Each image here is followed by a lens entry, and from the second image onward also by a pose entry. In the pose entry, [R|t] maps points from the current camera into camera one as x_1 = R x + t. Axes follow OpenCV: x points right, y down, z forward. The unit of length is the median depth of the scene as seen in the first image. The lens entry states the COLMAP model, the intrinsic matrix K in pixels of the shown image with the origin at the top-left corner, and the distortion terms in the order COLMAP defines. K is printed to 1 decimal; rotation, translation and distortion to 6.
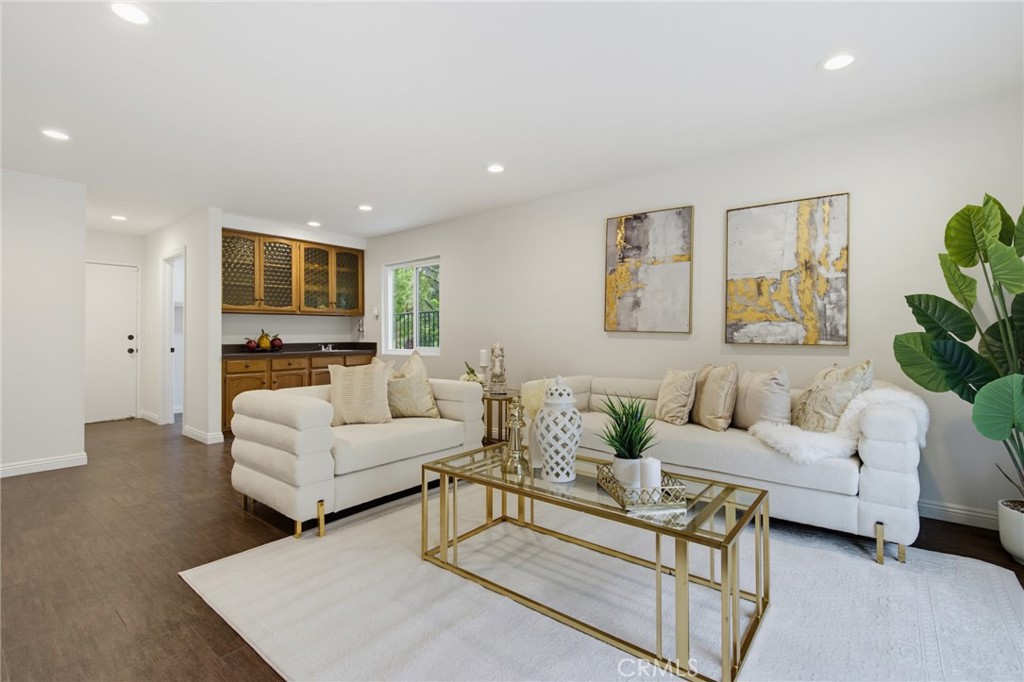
lens RADIAL K [[463.5, 0, 512.0], [0, 463.5, 330.3], [0, 0, 1]] dist [-0.001515, 0.000397]
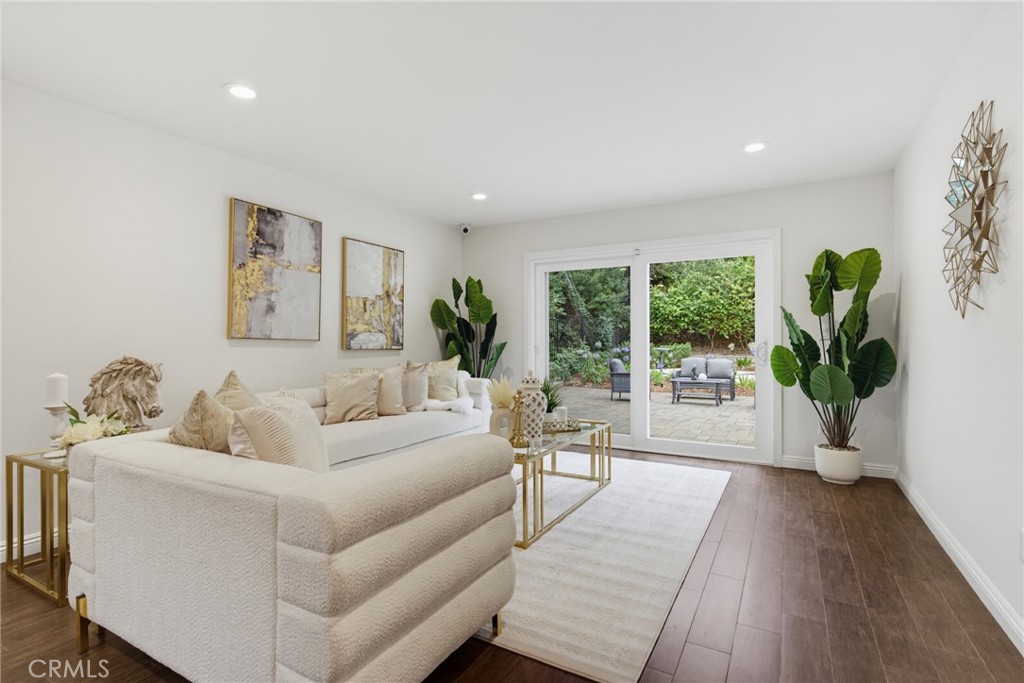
lens RADIAL K [[497.5, 0, 511.4], [0, 497.5, 342.3], [0, 0, 1]] dist [-0.000277, 0.000014]
pose [[-0.165062, 0.001689, 0.986282, -0.581735], [-0.000789, 0.999998, -0.001844, 0.007717], [-0.986283, -0.001082, -0.165060, 0.537783]]
